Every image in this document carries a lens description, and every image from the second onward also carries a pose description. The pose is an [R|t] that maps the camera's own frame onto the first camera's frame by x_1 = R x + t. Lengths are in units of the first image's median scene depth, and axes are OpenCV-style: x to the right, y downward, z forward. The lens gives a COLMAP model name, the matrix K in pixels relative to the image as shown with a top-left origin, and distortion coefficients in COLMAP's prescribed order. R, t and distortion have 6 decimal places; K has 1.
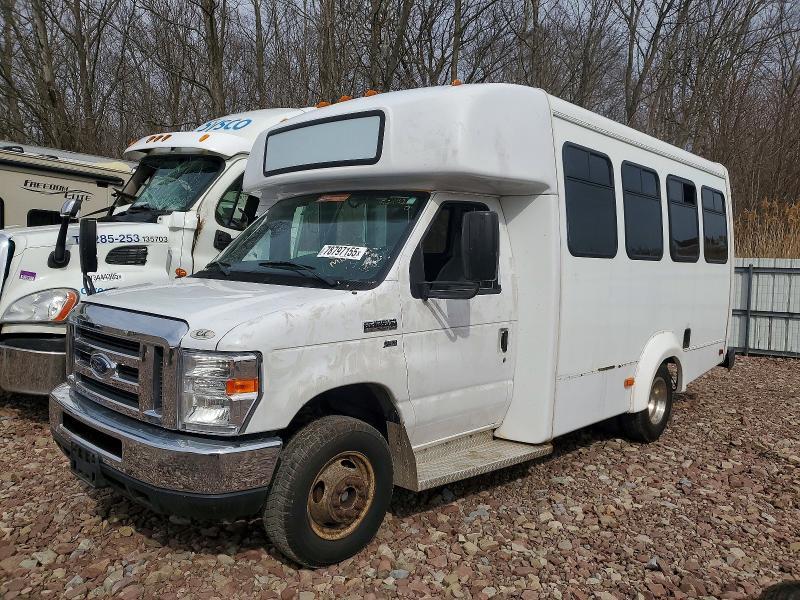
lens RADIAL K [[645.1, 0, 400.0], [0, 645.1, 300.0], [0, 0, 1]] dist [0.005635, 0.002936]
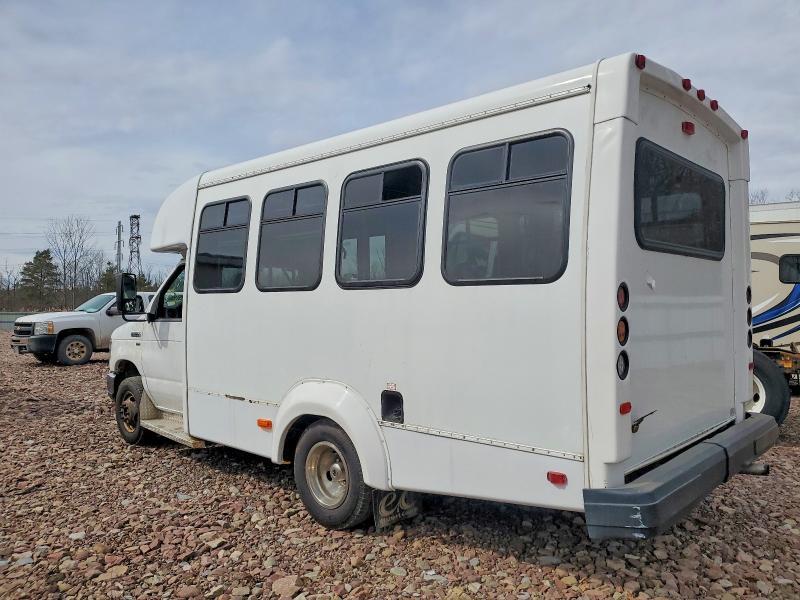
lens RADIAL K [[628.7, 0, 400.0], [0, 628.7, 300.0], [0, 0, 1]] dist [-0.008861, -0.006619]
pose [[-0.005504, -0.040869, -0.999149, 1.343915], [-0.058844, 0.997446, -0.040475, -0.026539], [0.998252, 0.058571, -0.007895, 1.266672]]
